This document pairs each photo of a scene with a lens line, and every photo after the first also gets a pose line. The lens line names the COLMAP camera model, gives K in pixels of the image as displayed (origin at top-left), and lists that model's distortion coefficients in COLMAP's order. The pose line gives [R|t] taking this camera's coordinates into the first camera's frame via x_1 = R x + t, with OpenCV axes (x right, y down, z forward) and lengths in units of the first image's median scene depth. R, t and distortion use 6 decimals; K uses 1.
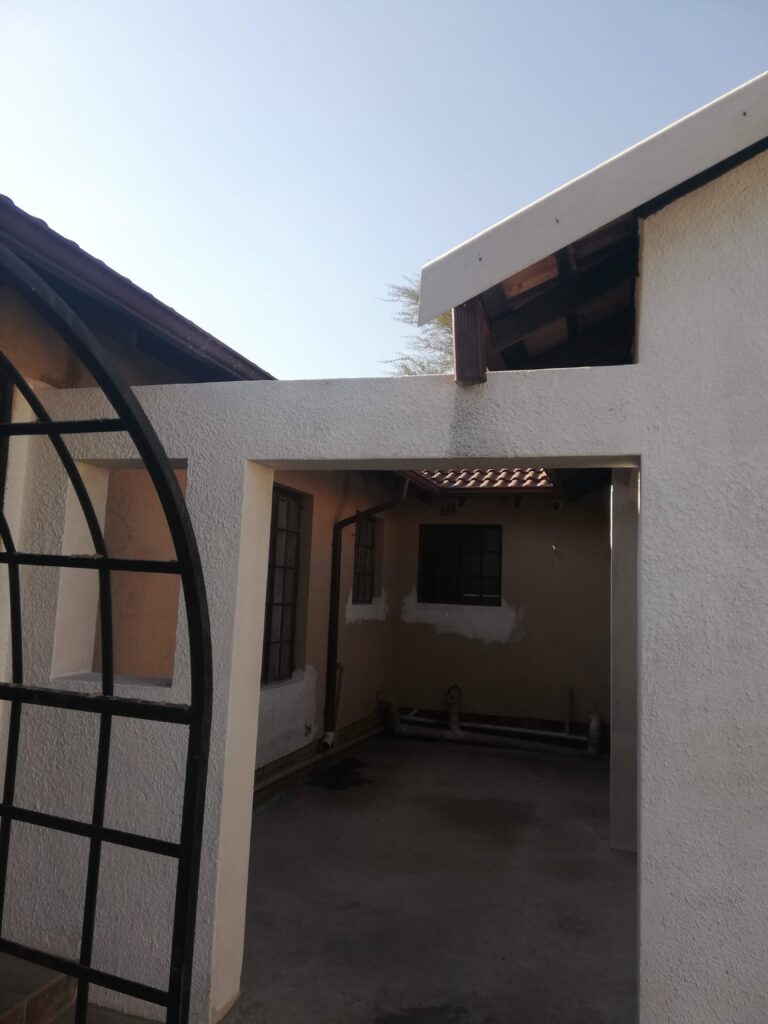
lens RADIAL K [[761.9, 0, 383.1], [0, 761.9, 511.8], [0, 0, 1]] dist [0.008652, -0.019947]
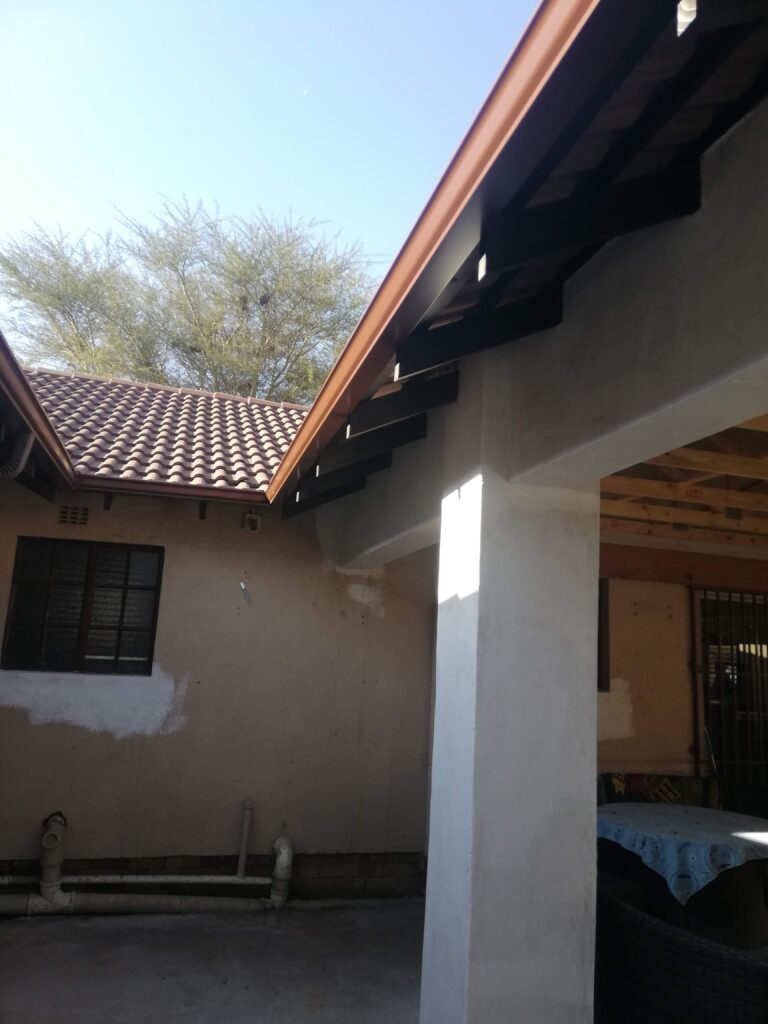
lens RADIAL K [[761.9, 0, 385.0], [0, 761.9, 503.1], [0, 0, 1]] dist [0.008652, -0.019947]
pose [[0.845489, 0.106303, 0.523305, -0.025940], [-0.065708, 0.993248, -0.095604, 0.030156], [-0.529935, 0.046447, 0.846766, 0.361684]]
